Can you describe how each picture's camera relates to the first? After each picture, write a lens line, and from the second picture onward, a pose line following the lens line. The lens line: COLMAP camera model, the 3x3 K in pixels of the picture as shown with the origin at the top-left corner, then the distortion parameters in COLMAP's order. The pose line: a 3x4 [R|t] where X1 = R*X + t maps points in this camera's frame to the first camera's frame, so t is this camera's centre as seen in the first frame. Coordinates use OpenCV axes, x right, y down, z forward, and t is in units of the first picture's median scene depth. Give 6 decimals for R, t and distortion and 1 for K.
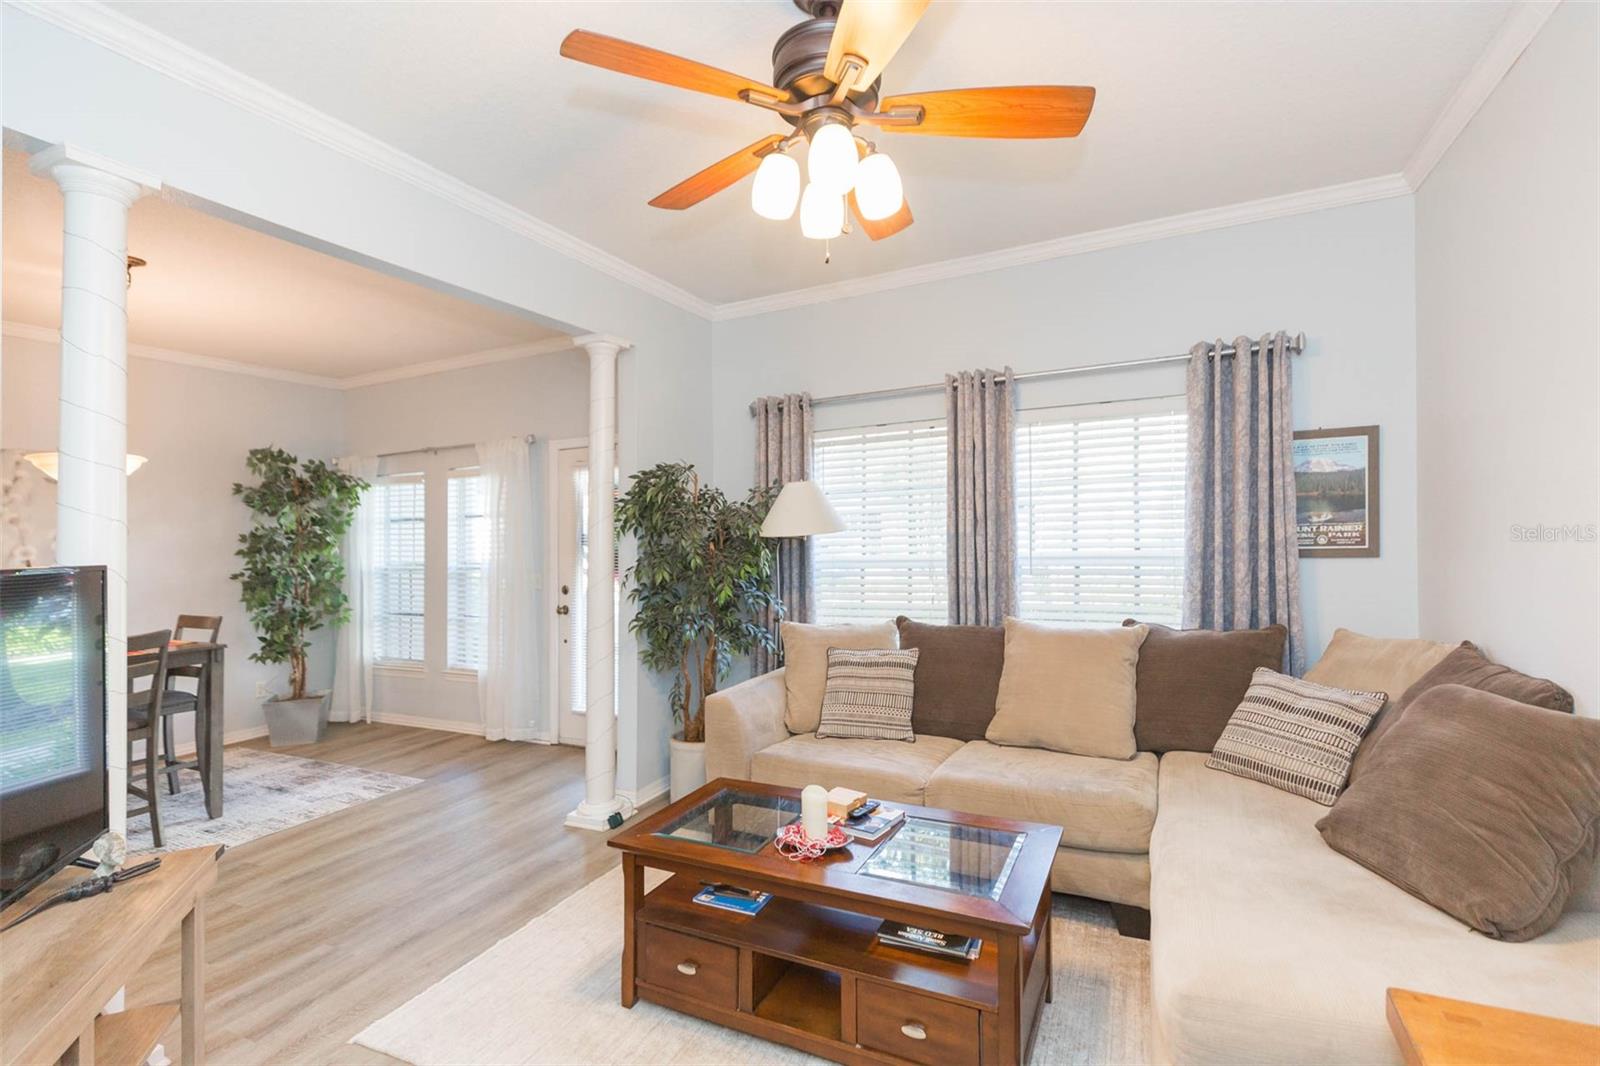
lens RADIAL K [[714.6, 0, 808.0], [0, 714.6, 528.4], [0, 0, 1]] dist [0.002332, 0.000023]
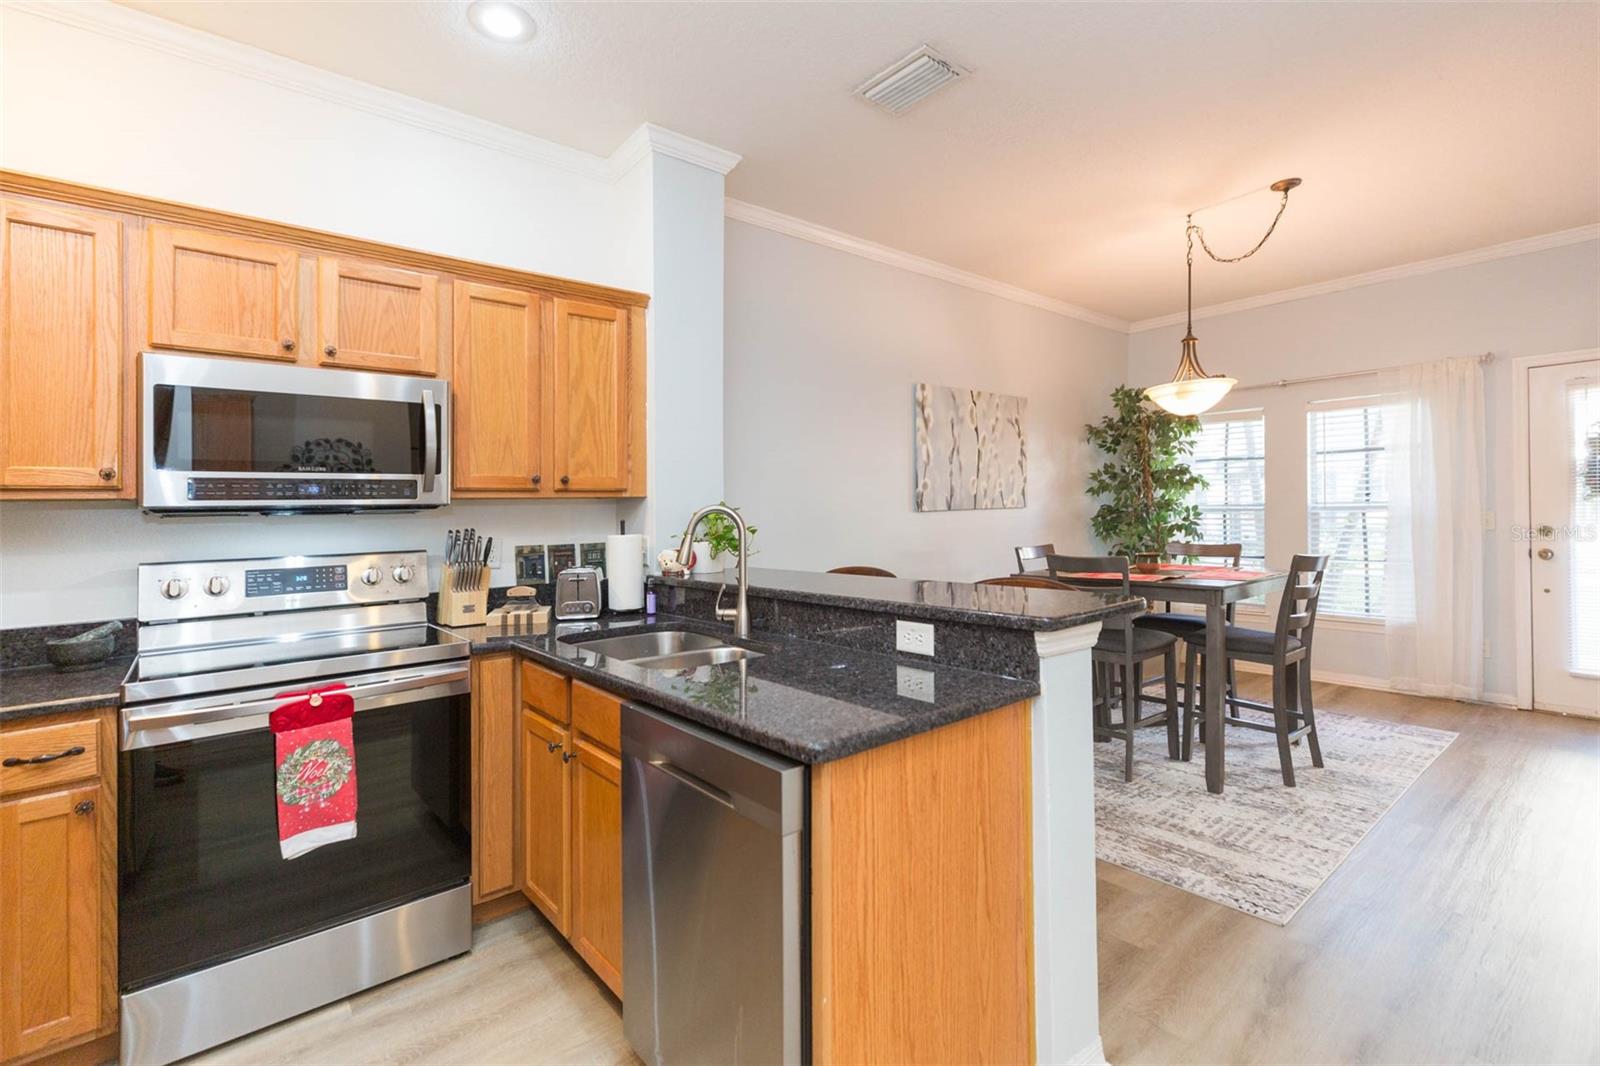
lens RADIAL K [[714.6, 0, 808.0], [0, 714.6, 528.4], [0, 0, 1]] dist [0.002332, 0.000023]
pose [[0.915012, 0.021753, -0.402839, -0.804944], [-0.003570, 0.998943, 0.045834, 0.046796], [0.403410, -0.040501, 0.914123, -0.147080]]
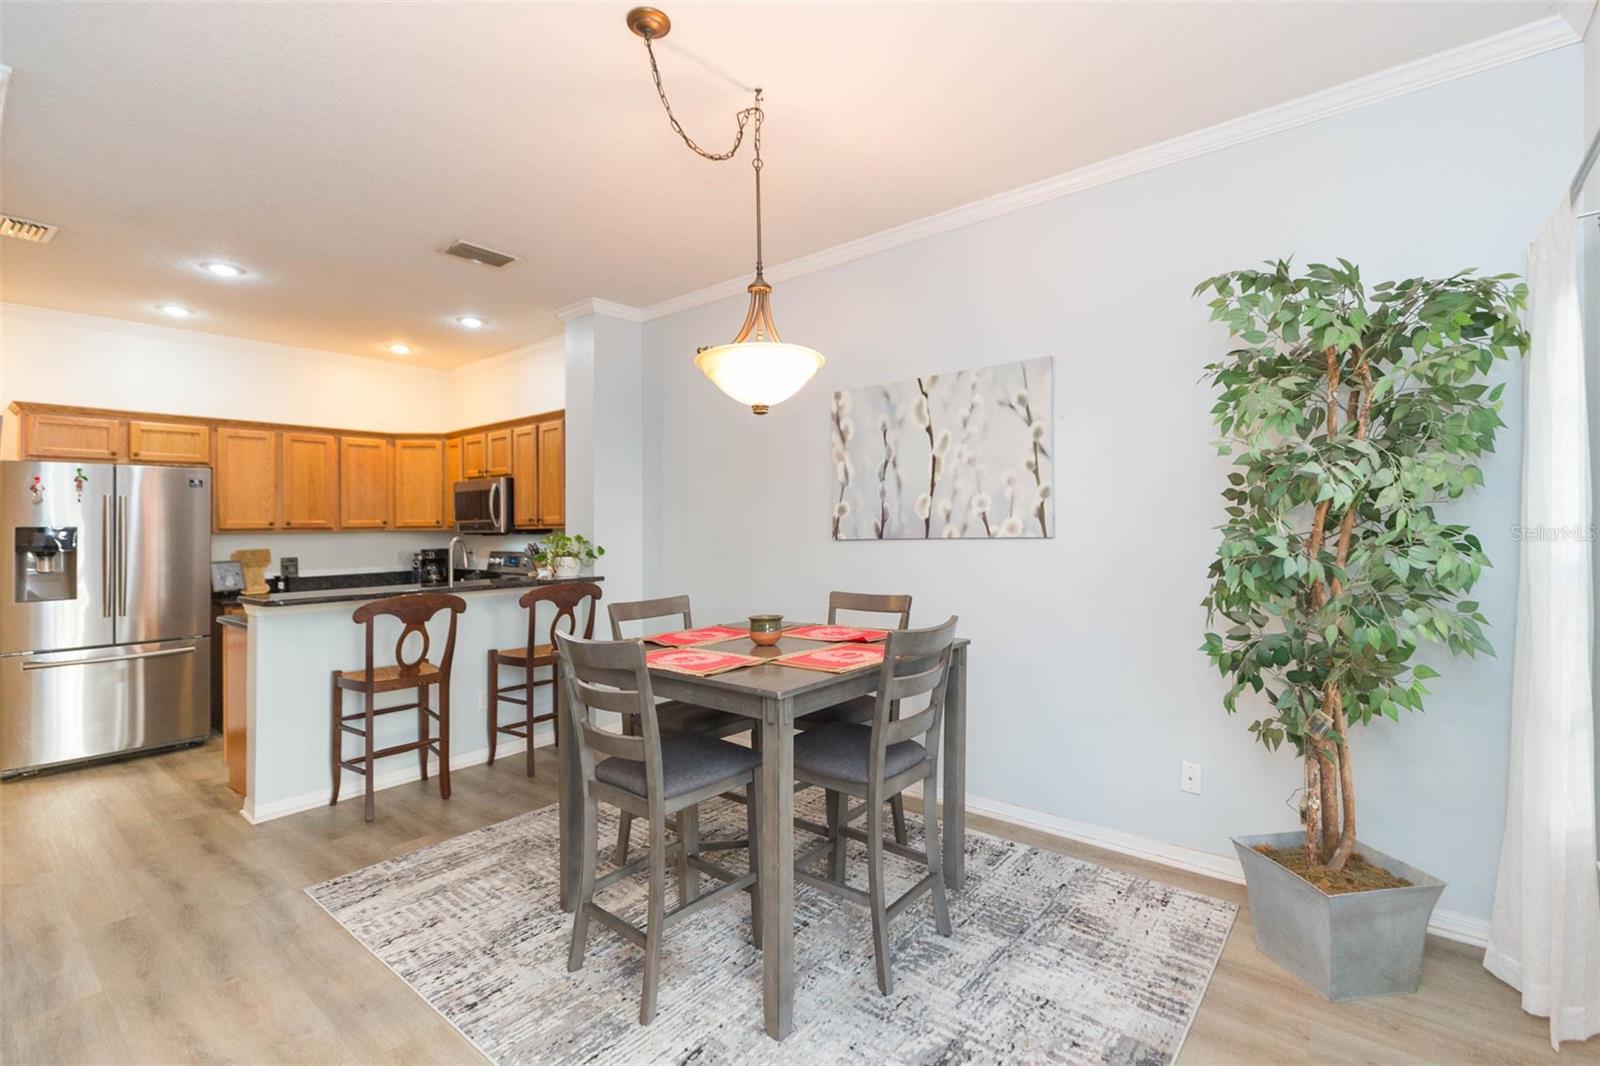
lens RADIAL K [[725.0, 0, 806.3], [0, 725.0, 531.3], [0, 0, 1]] dist [0.002702, 0.000034]
pose [[-0.216596, 0.041509, -0.975378, -0.260337], [0.031706, 0.998868, 0.035468, 0.027783], [0.975746, -0.023243, -0.217667, 0.869524]]
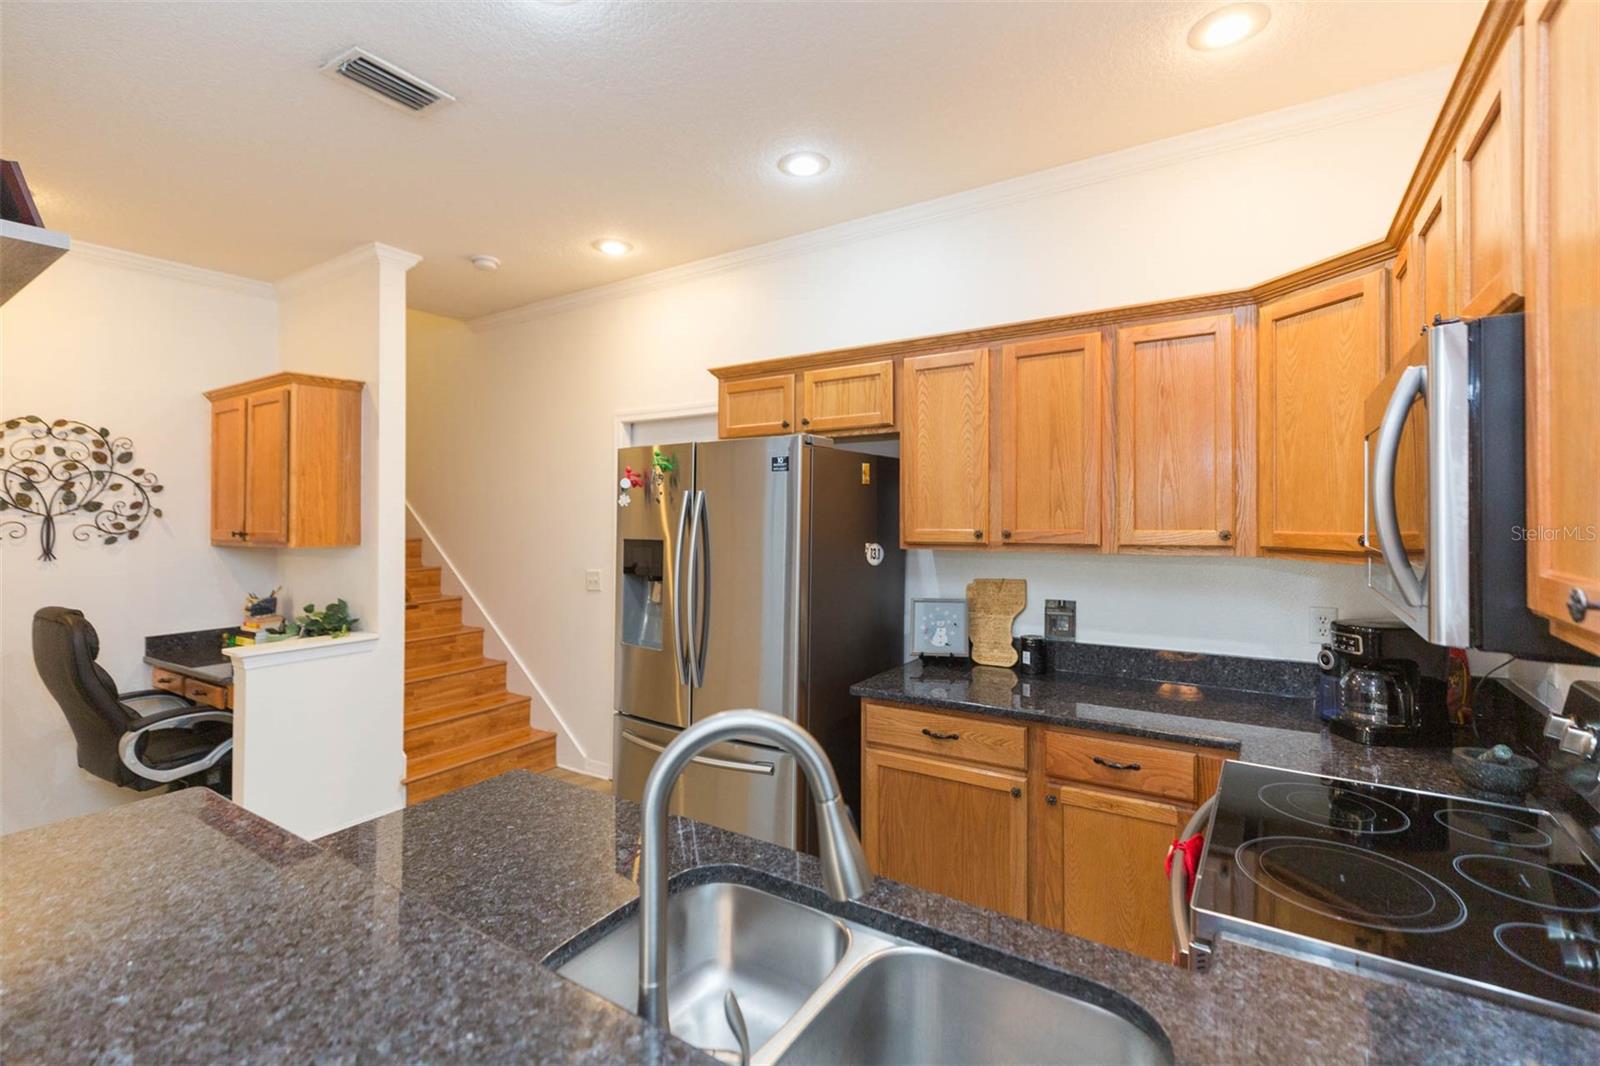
lens RADIAL K [[725.1, 0, 806.6], [0, 725.1, 475.7], [0, 0, 1]] dist [0.002606, 0.000679]
pose [[-0.993302, 0.044449, 0.106652, -1.074707], [0.038072, 0.997405, -0.061104, 0.014877], [-0.109091, -0.056634, -0.992417, 0.400381]]
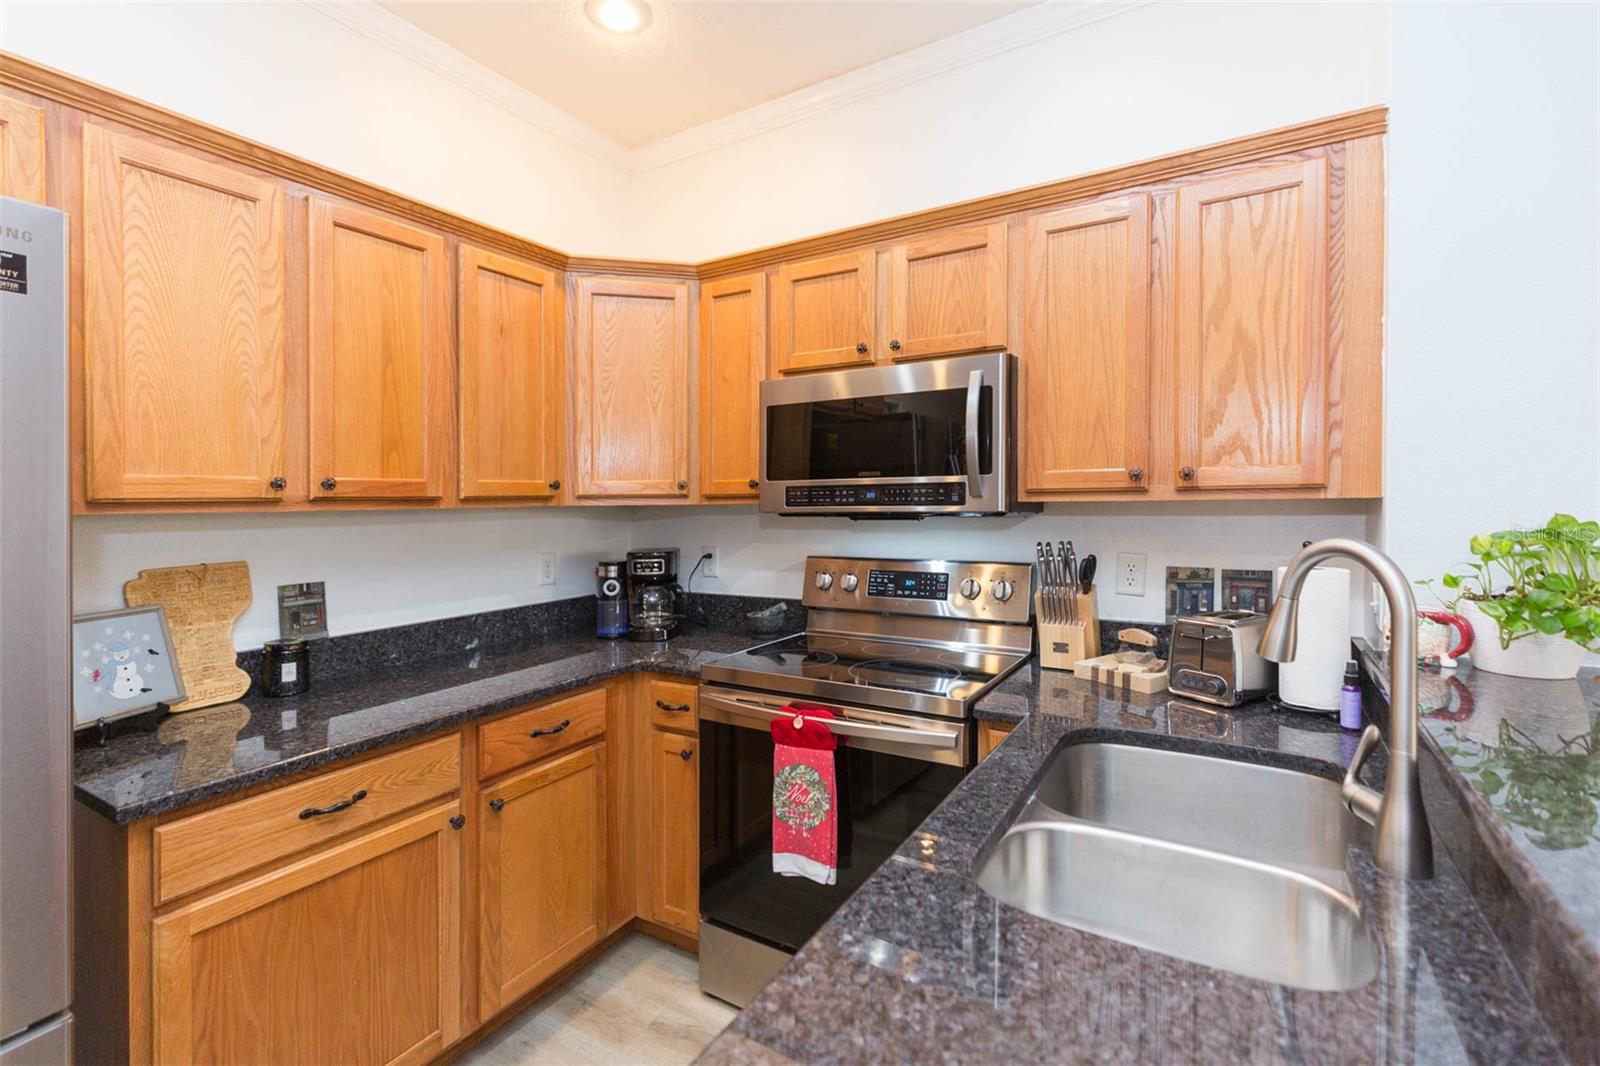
lens RADIAL K [[713.7, 0, 794.6], [0, 713.7, 504.8], [0, 0, 1]] dist [0.000155, -0.000260]
pose [[-0.080565, 0.038721, -0.995997, -0.839751], [0.025256, 0.999004, 0.036795, 0.033402], [0.996429, -0.022190, -0.081462, 0.117056]]
